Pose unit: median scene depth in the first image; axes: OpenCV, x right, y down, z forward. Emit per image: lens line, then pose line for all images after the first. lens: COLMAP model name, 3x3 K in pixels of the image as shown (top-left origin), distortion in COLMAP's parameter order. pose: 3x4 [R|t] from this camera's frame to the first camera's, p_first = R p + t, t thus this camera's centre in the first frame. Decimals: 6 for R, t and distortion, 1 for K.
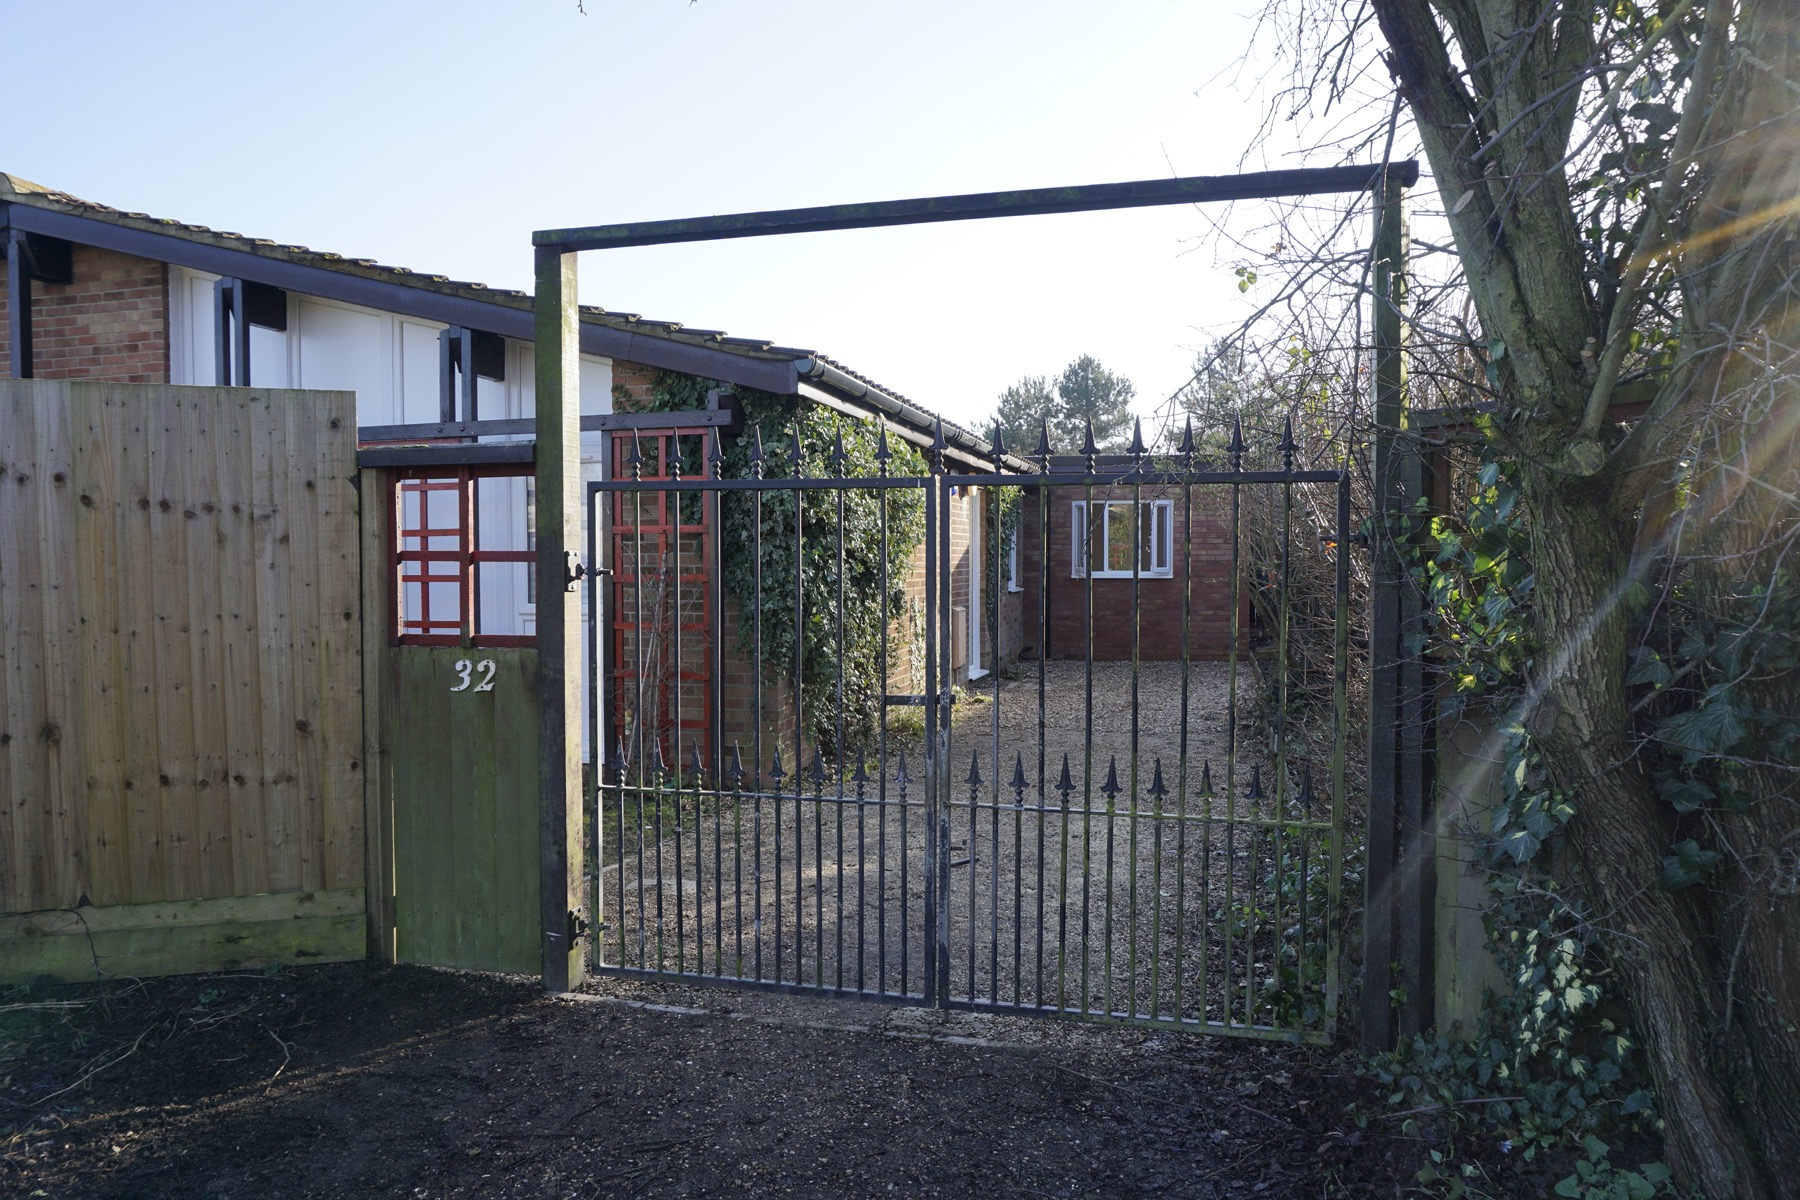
lens RADIAL K [[1210.5, 0, 900.0], [0, 1210.5, 600.0], [0, 0, 1]] dist [-0.053846, 0.038814]
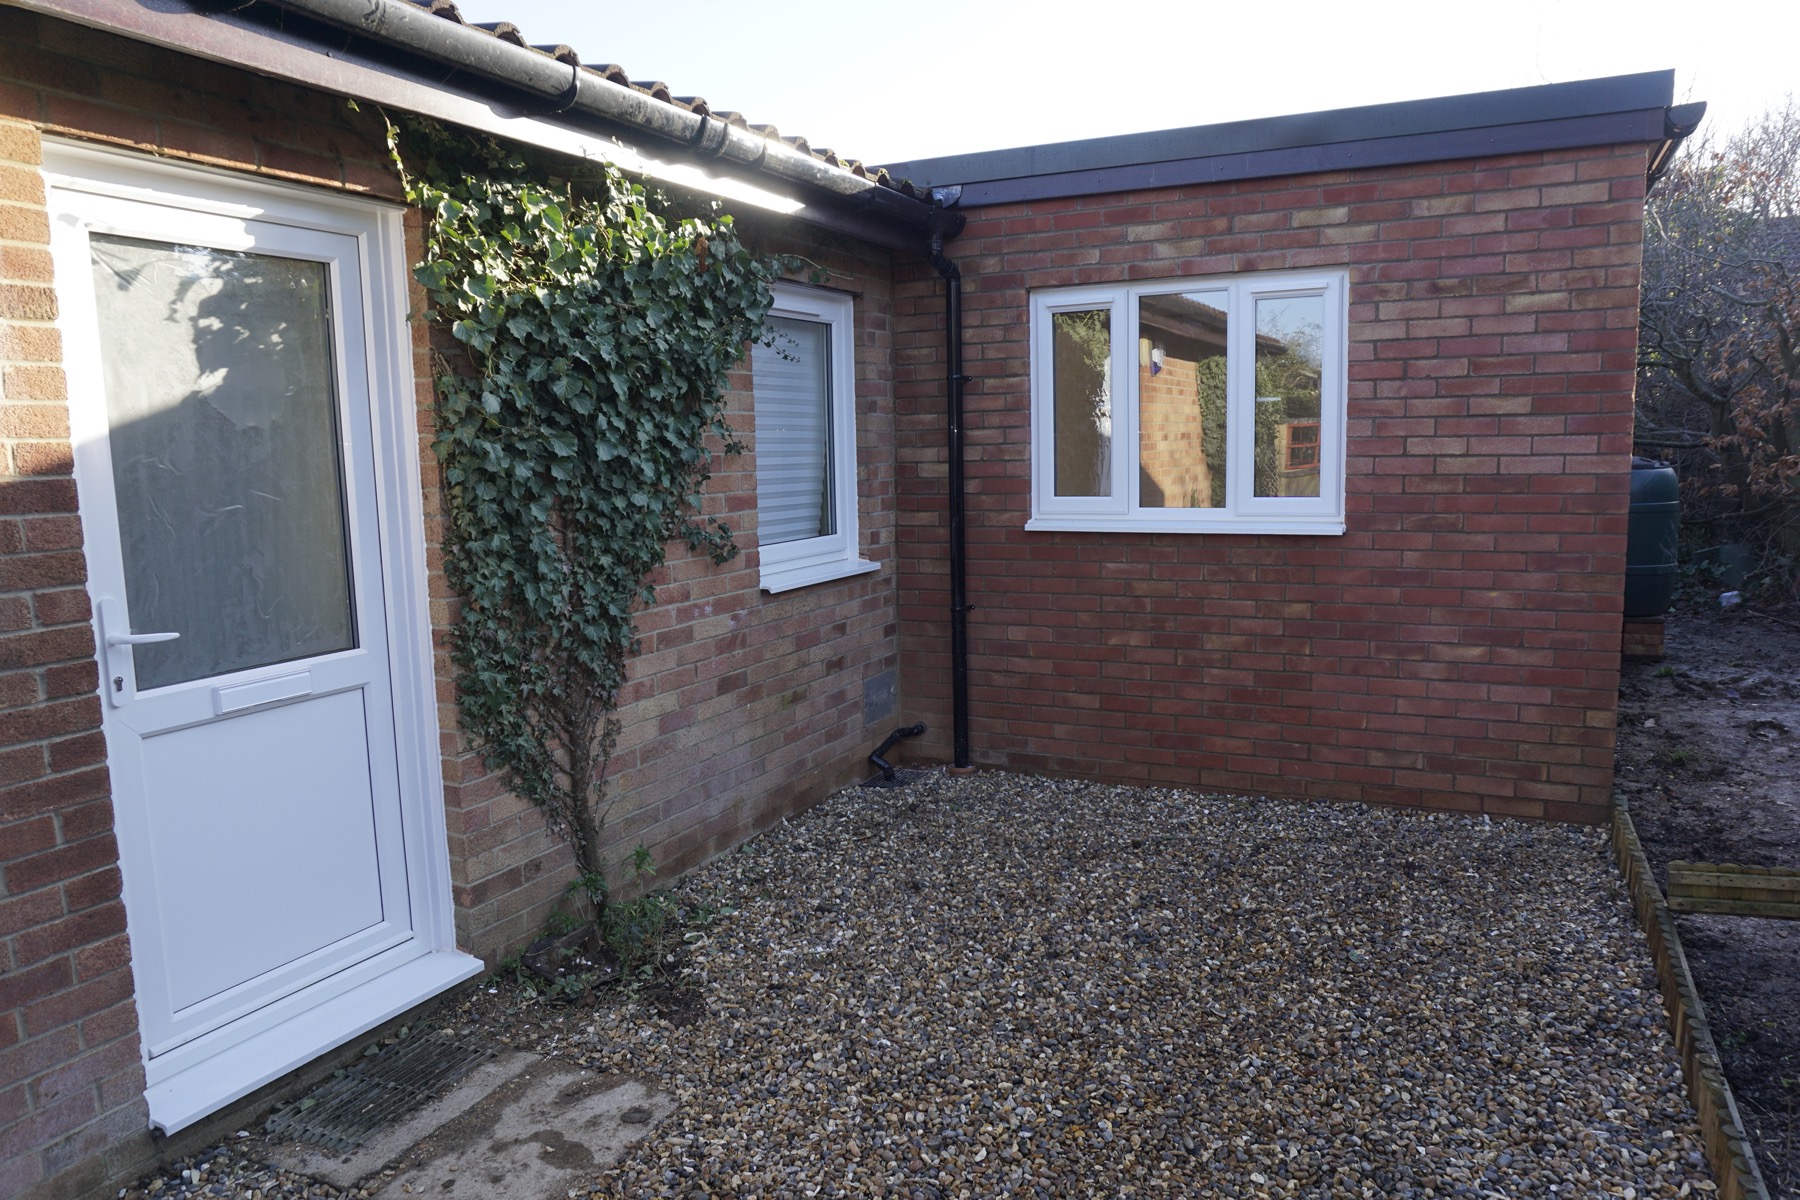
lens RADIAL K [[1210.5, 0, 900.0], [0, 1210.5, 600.0], [0, 0, 1]] dist [-0.053846, 0.038814]
pose [[0.978975, 0.006036, -0.203890, 0.165486], [0.013800, 0.995312, 0.095724, -0.029571], [0.203512, -0.096525, 0.974303, 0.633336]]
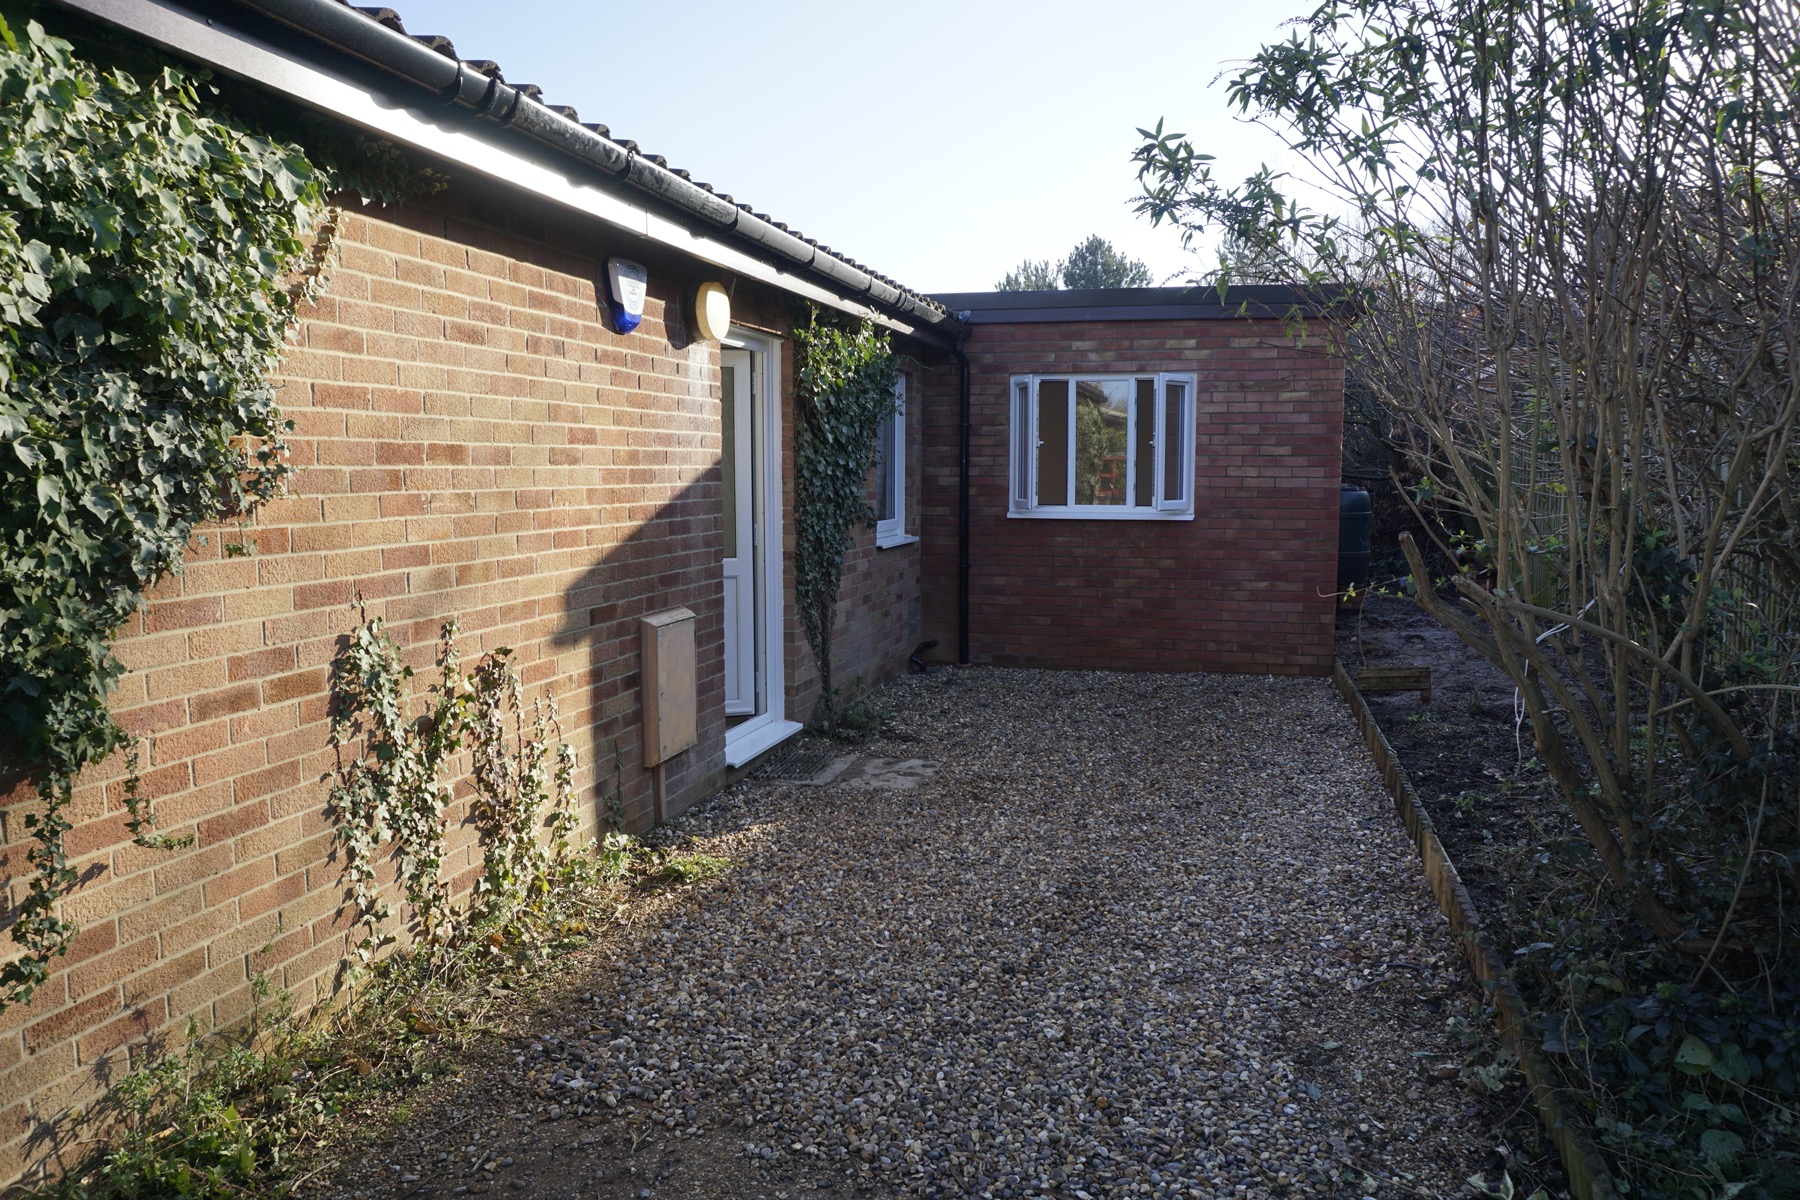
lens RADIAL K [[1210.5, 0, 900.0], [0, 1210.5, 600.0], [0, 0, 1]] dist [-0.053846, 0.038814]
pose [[0.999914, 0.002999, -0.012784, 0.094816], [-0.002046, 0.997263, 0.073902, -0.020359], [0.012970, -0.073869, 0.997184, 0.426712]]
